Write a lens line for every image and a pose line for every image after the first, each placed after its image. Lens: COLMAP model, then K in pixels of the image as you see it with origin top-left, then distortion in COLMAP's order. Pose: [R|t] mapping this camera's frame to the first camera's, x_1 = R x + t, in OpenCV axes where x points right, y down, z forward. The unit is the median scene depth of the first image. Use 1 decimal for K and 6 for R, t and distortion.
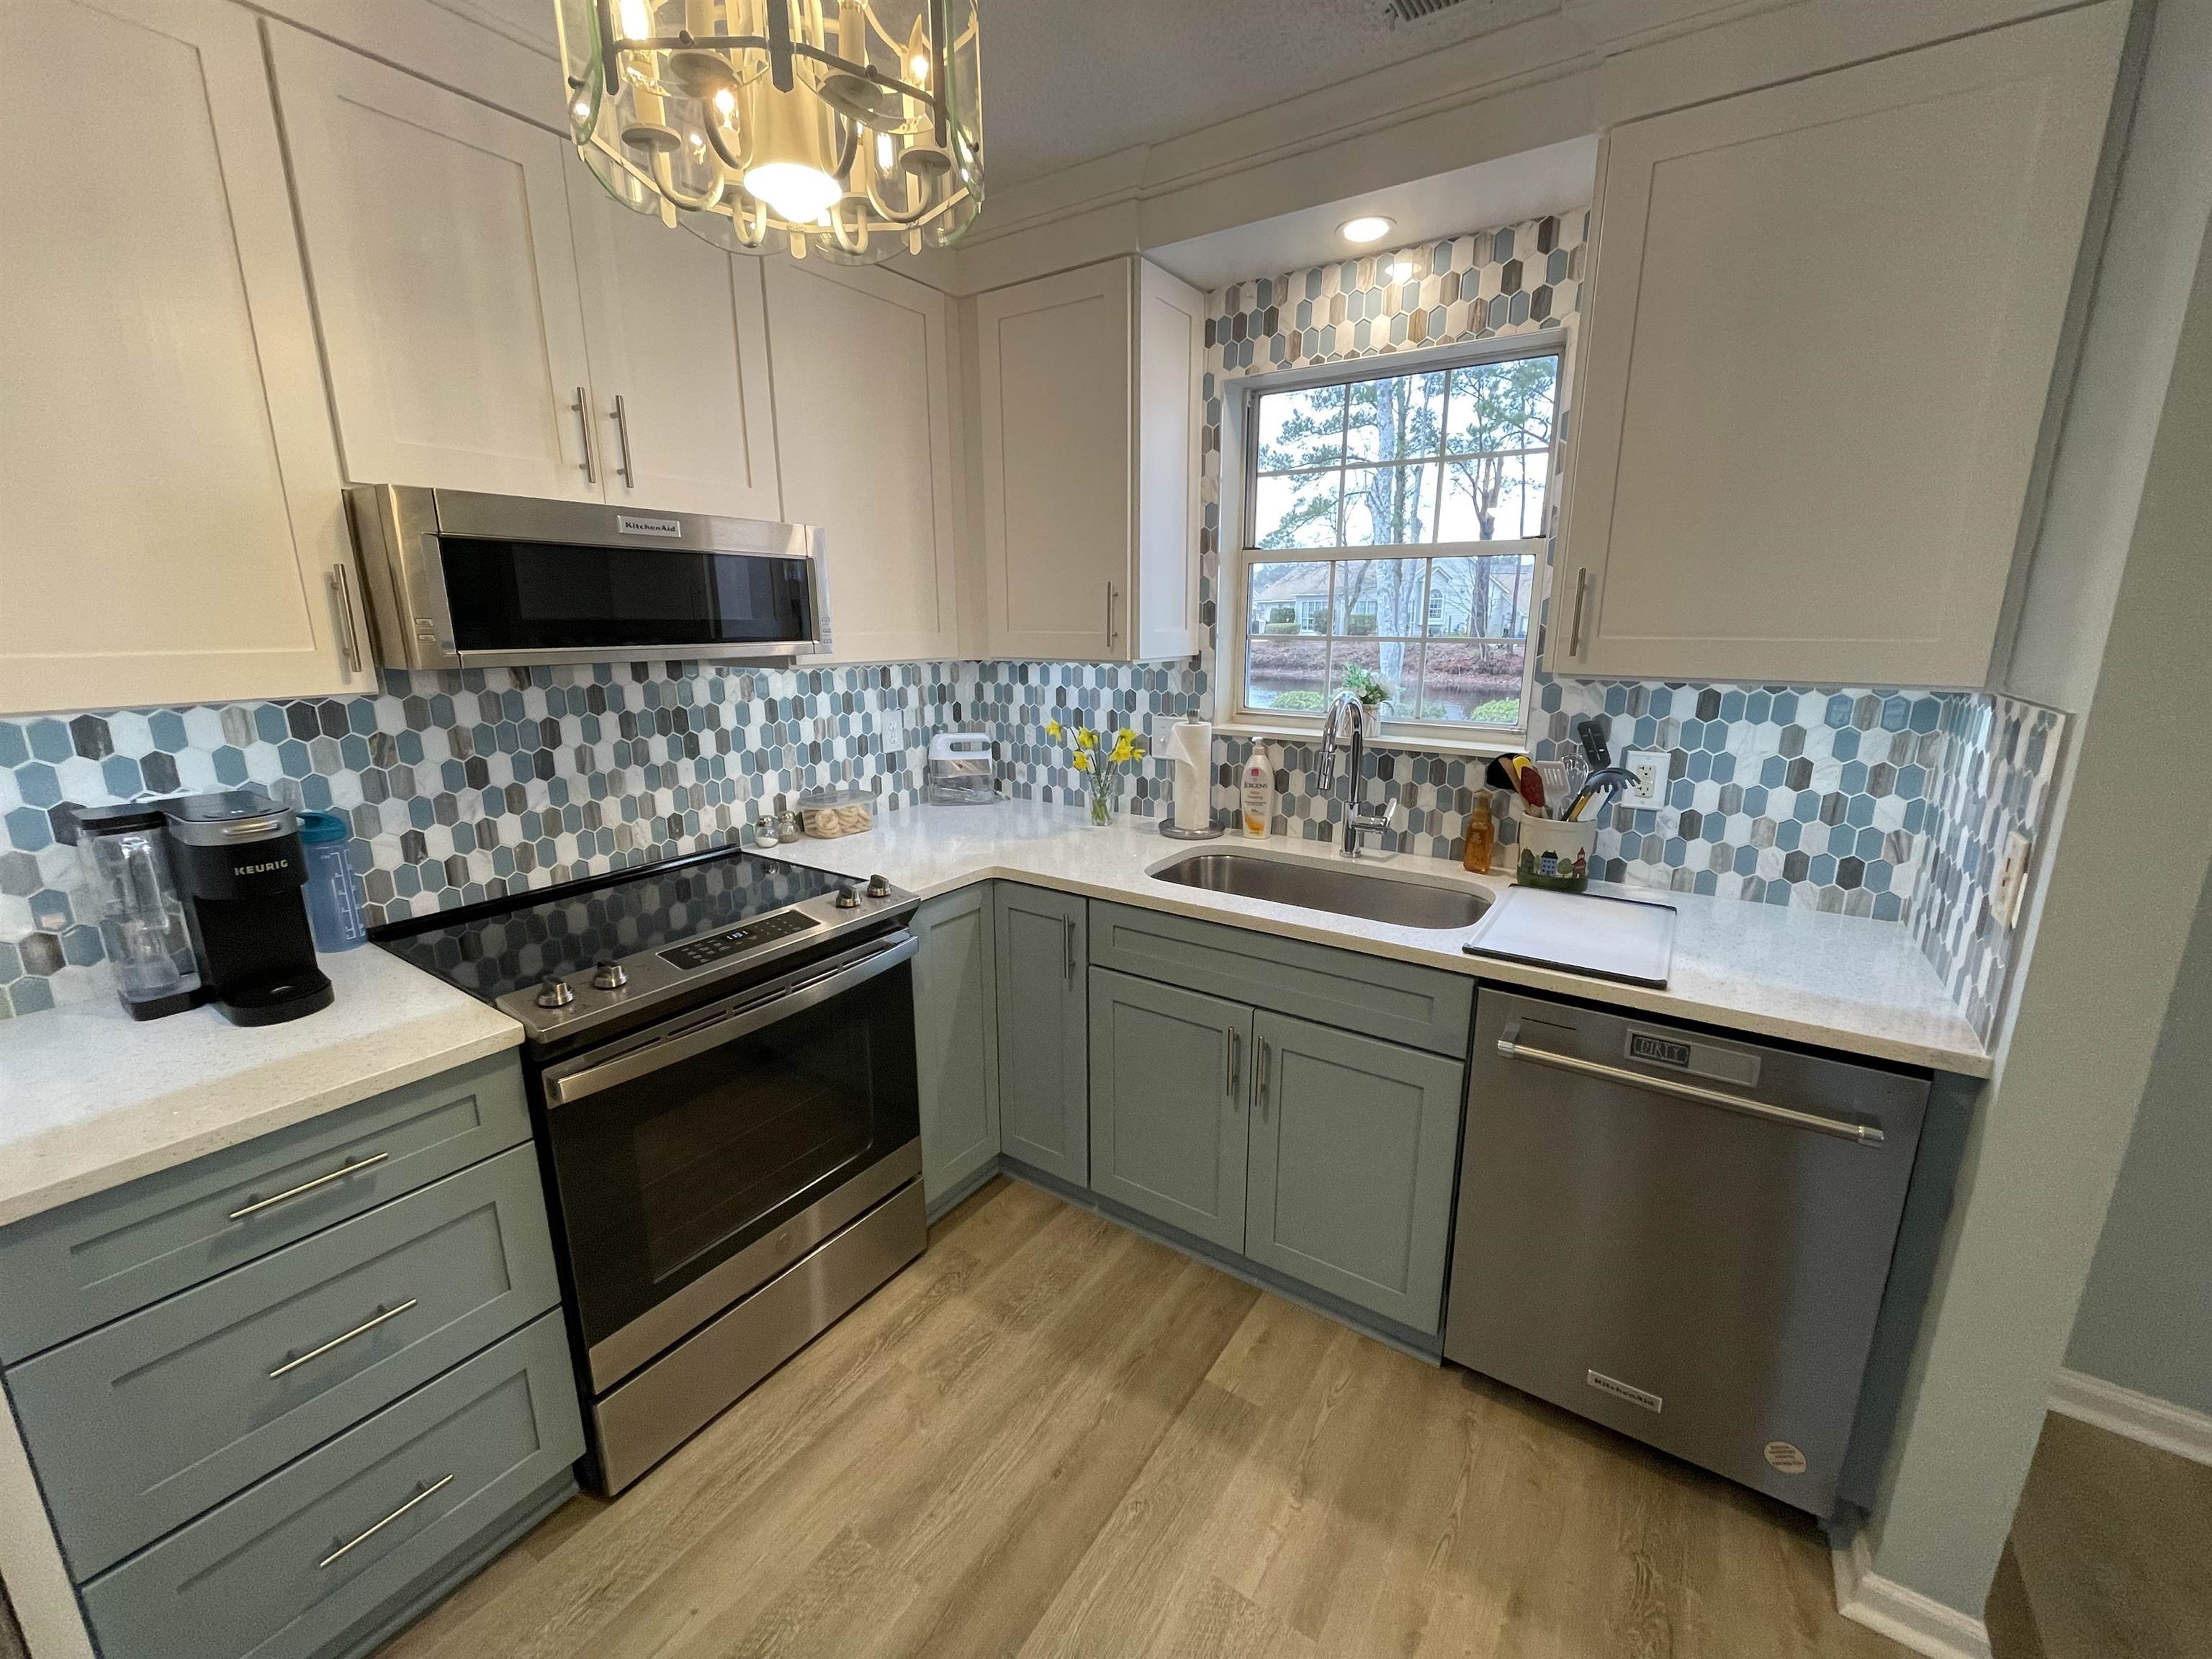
lens RADIAL K [[890.7, 0, 1109.5], [0, 890.7, 827.3], [0, 0, 1]] dist [-0.002333, -0.000688]
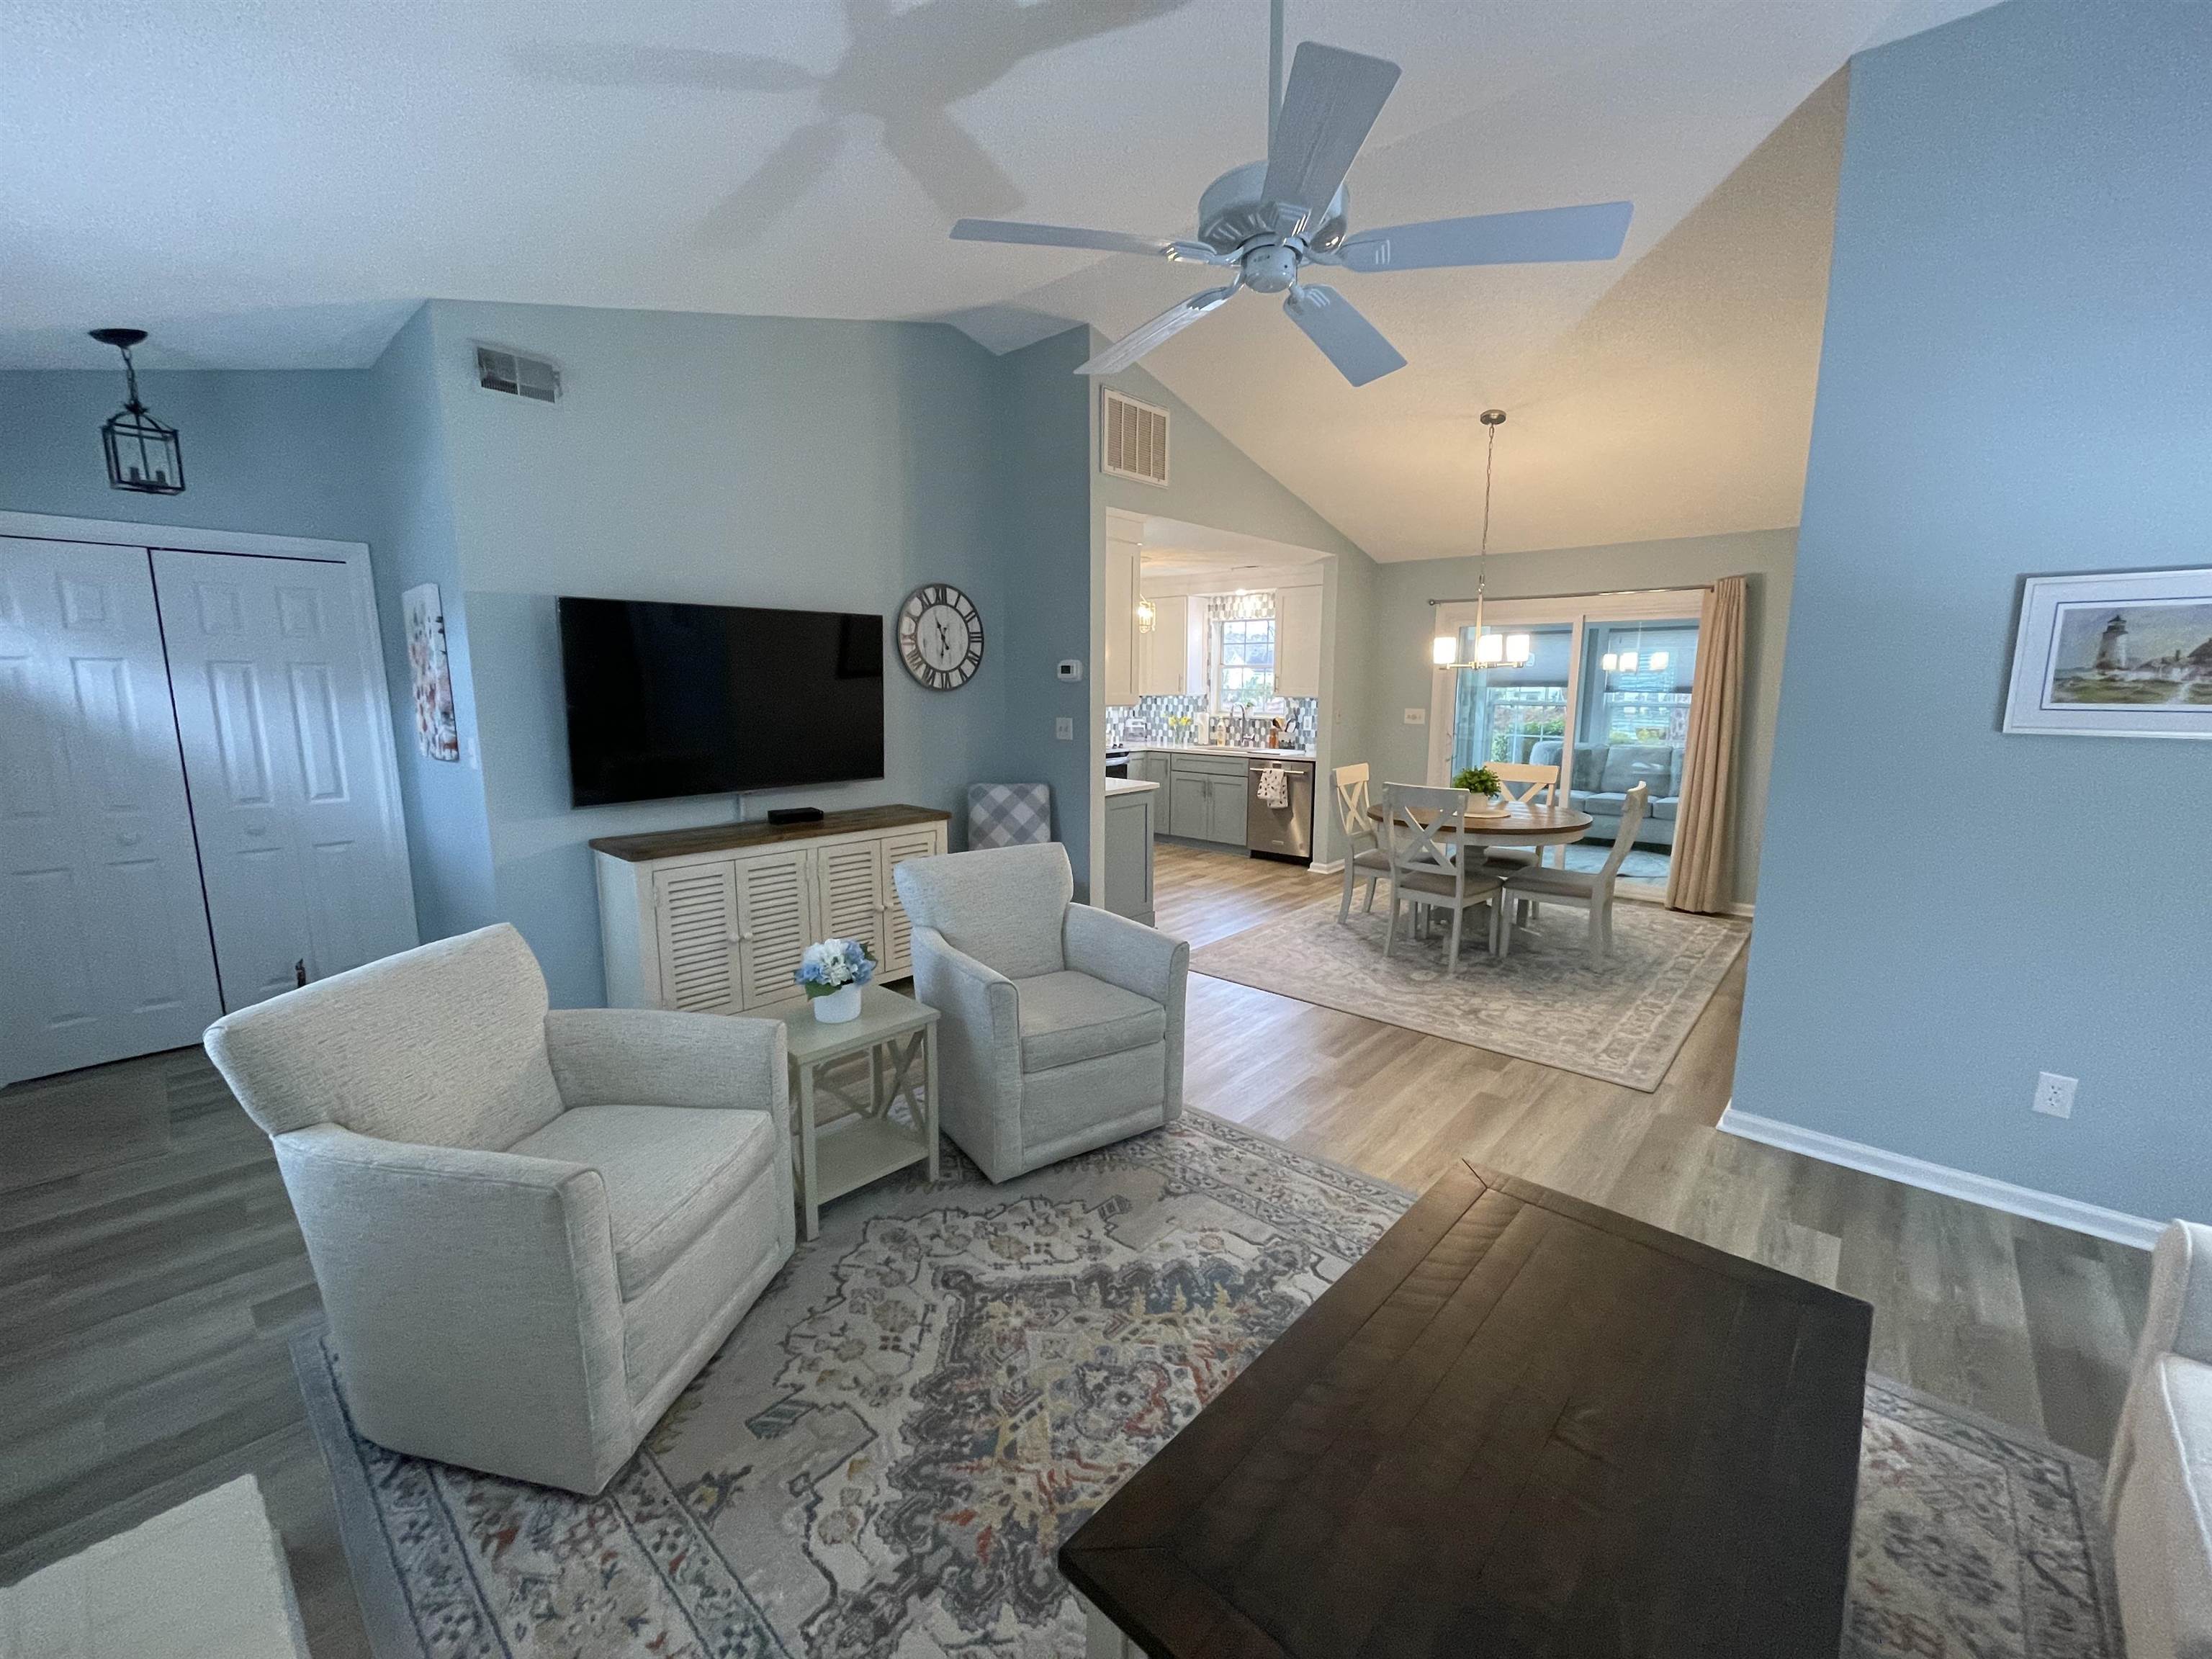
lens RADIAL K [[890.7, 0, 1108.5], [0, 890.7, 827.8], [0, 0, 1]] dist [-0.002333, -0.000688]
pose [[0.990810, 0.026467, -0.132646, 0.242480], [-0.035749, 0.997039, -0.068085, 0.711782], [0.130452, 0.072201, 0.988822, -3.025660]]
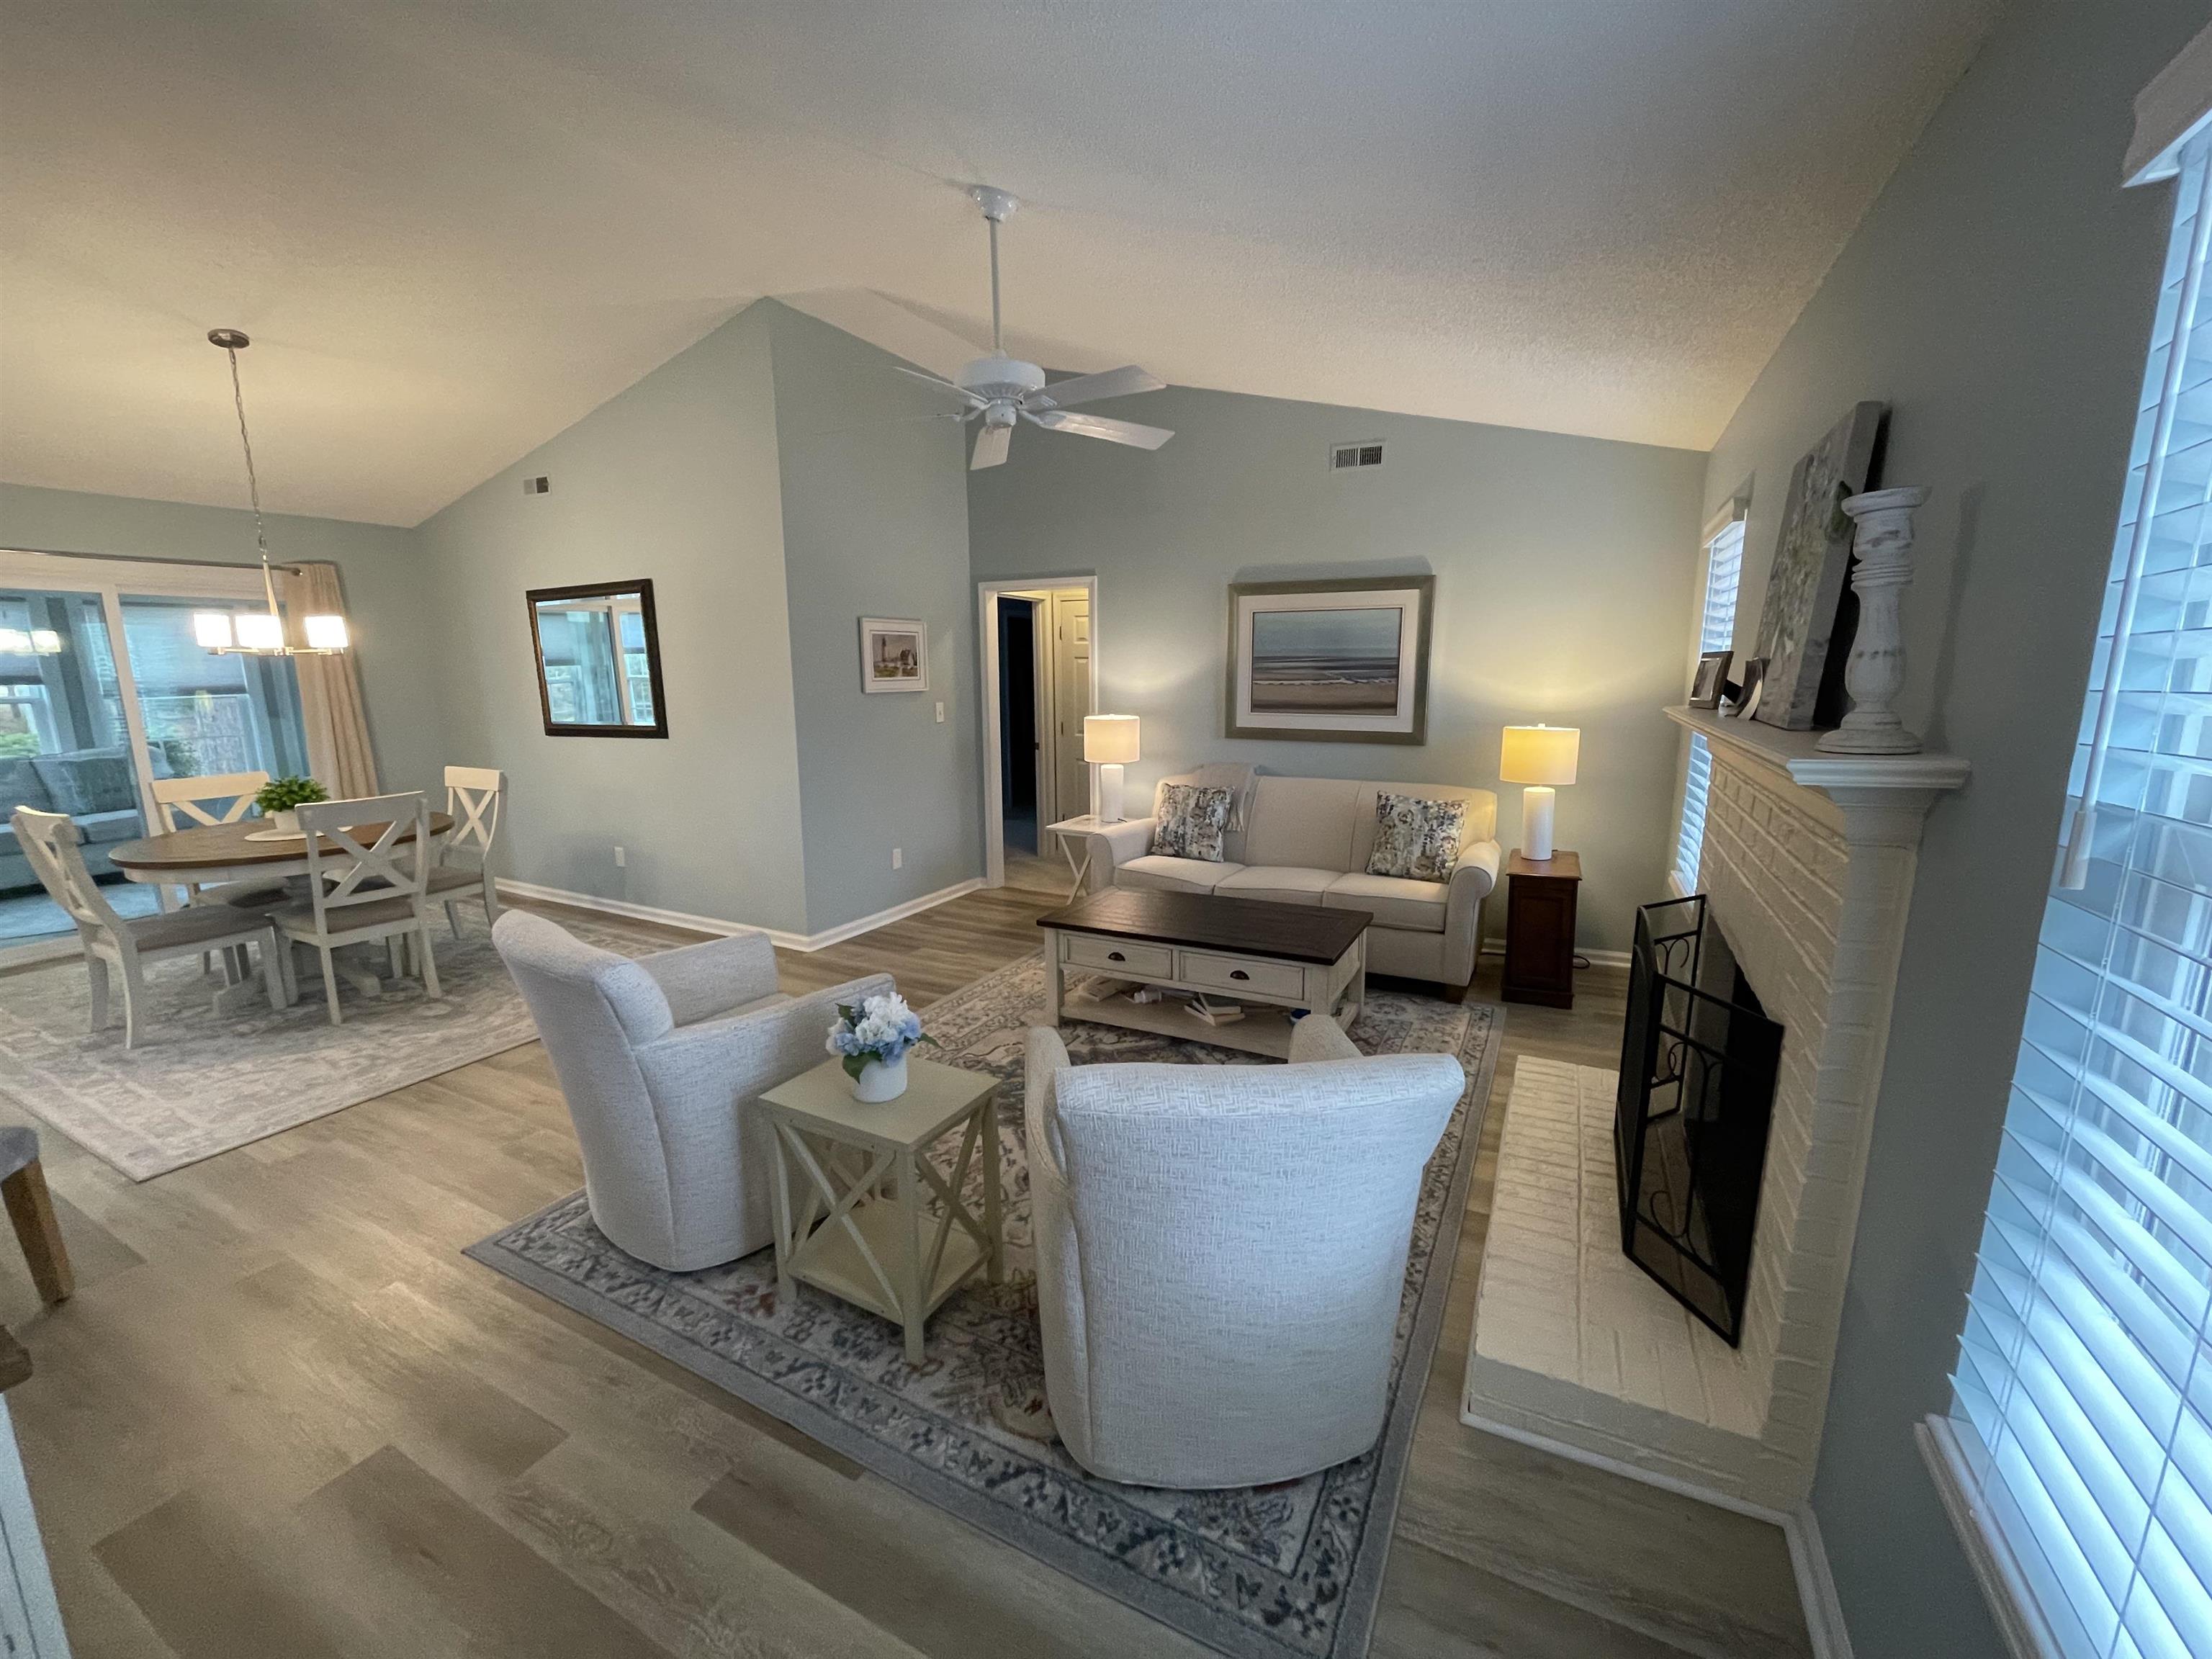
lens RADIAL K [[890.7, 0, 1109.9], [0, 890.7, 826.5], [0, 0, 1]] dist [-0.002333, -0.000688]
pose [[-0.118906, -0.176533, 0.977086, -1.351497], [0.232682, 0.951711, 0.200264, 0.461290], [-0.965257, 0.251163, -0.072089, -2.014242]]
